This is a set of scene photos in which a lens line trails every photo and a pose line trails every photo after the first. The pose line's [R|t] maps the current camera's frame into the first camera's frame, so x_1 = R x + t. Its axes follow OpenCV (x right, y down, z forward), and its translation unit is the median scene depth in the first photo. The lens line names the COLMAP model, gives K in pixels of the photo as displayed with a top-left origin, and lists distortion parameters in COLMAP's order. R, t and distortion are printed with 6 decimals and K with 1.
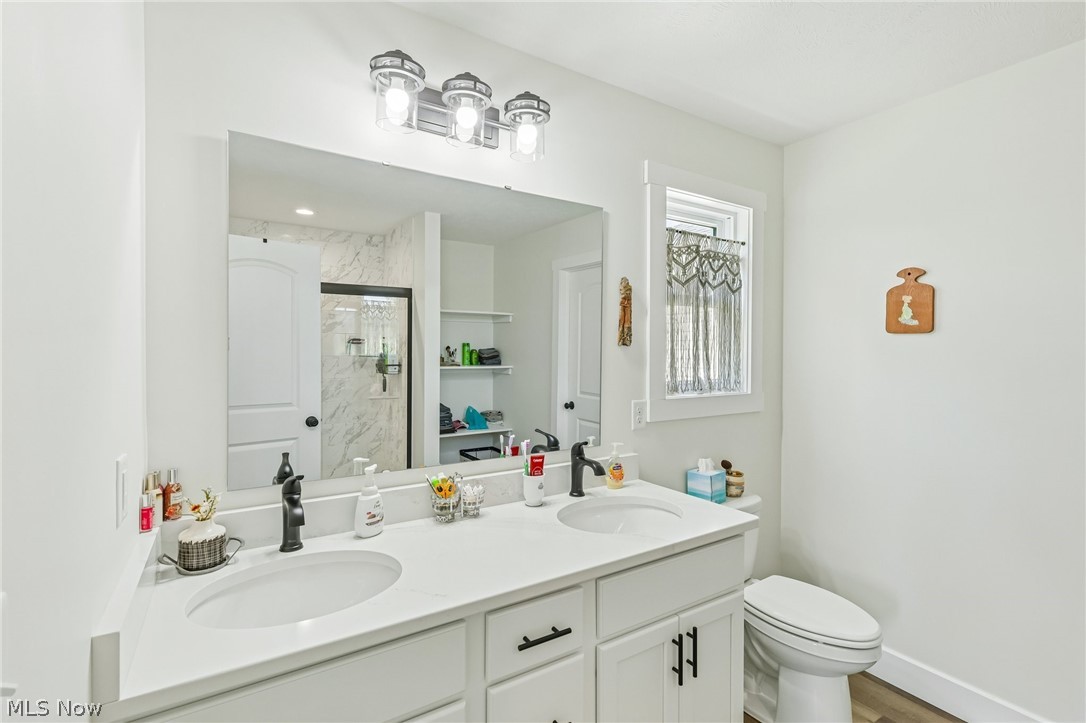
lens RADIAL K [[509.0, 0, 538.4], [0, 509.0, 359.7], [0, 0, 1]] dist [-0.001125, 0.000142]
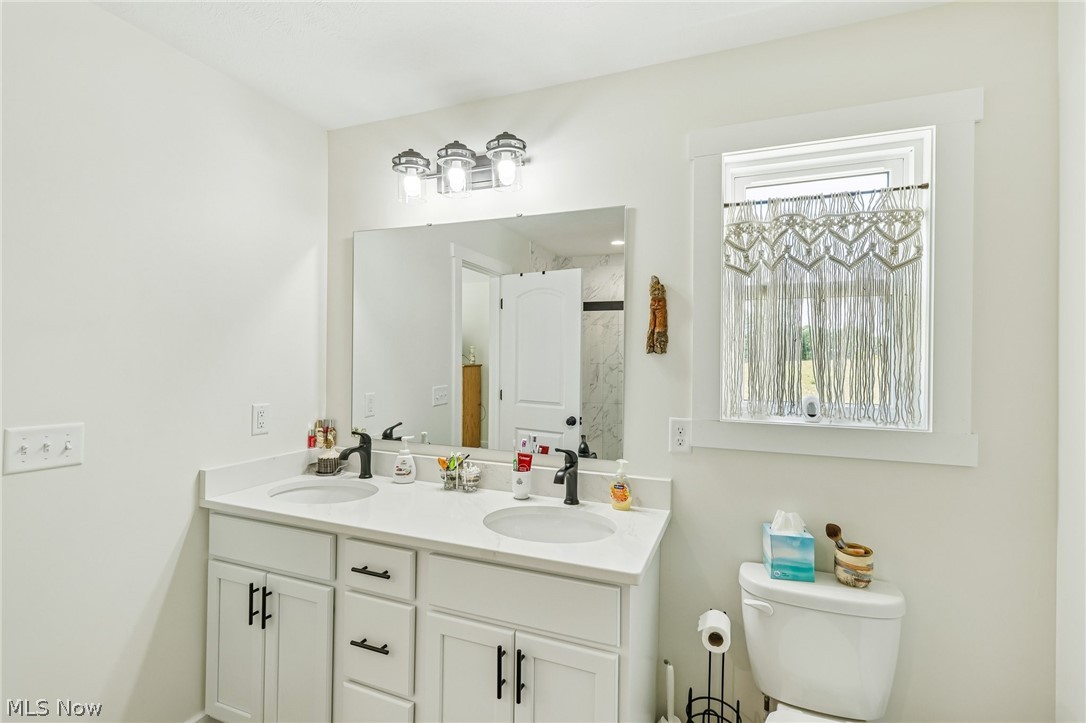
lens RADIAL K [[501.8, 0, 543.0], [0, 501.8, 361.5], [0, 0, 1]] dist [-0.014848, 0.000003]
pose [[0.574008, 0.009201, -0.818798, 0.769165], [-0.020378, 0.999788, -0.003050, -0.007358], [0.818596, 0.018436, 0.574073, 0.346743]]
